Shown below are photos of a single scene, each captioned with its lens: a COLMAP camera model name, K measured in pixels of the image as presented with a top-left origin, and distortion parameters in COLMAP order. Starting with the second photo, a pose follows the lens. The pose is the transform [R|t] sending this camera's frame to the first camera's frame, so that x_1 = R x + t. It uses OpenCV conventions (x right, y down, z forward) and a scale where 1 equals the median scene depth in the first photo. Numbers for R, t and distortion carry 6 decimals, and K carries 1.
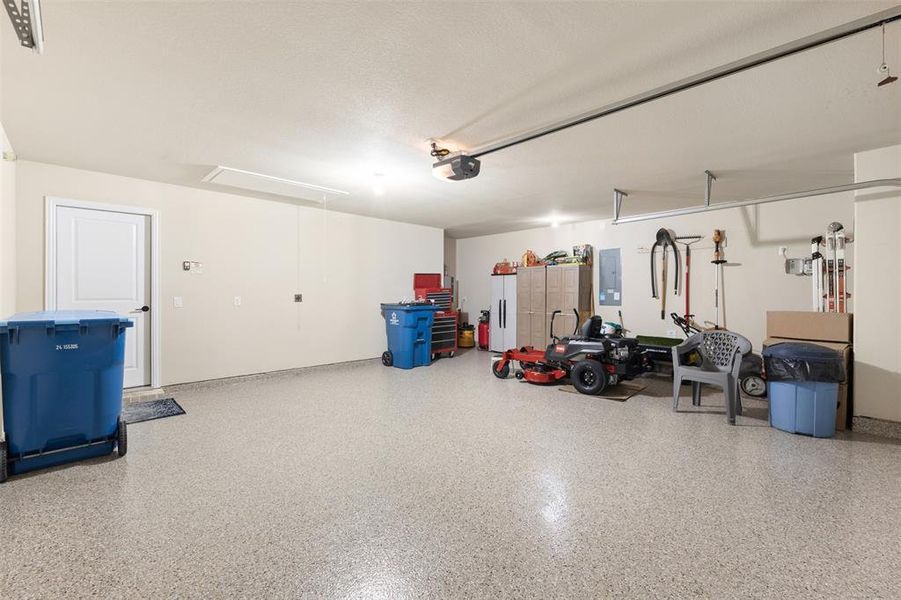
lens RADIAL K [[386.4, 0, 452.8], [0, 386.4, 293.6], [0, 0, 1]] dist [0.002517, 0.000200]
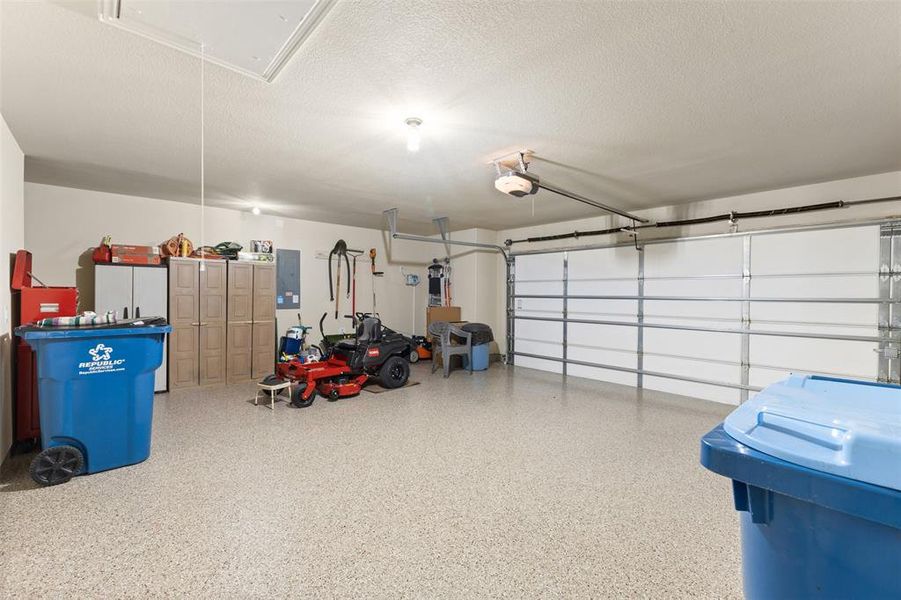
lens RADIAL K [[386.4, 0, 452.8], [0, 386.4, 293.6], [0, 0, 1]] dist [0.002517, 0.000200]
pose [[0.021656, 0.001898, 0.999764, -0.585586], [-0.004926, 0.999986, -0.001792, -0.007869], [-0.999753, -0.004886, 0.021665, 0.629152]]
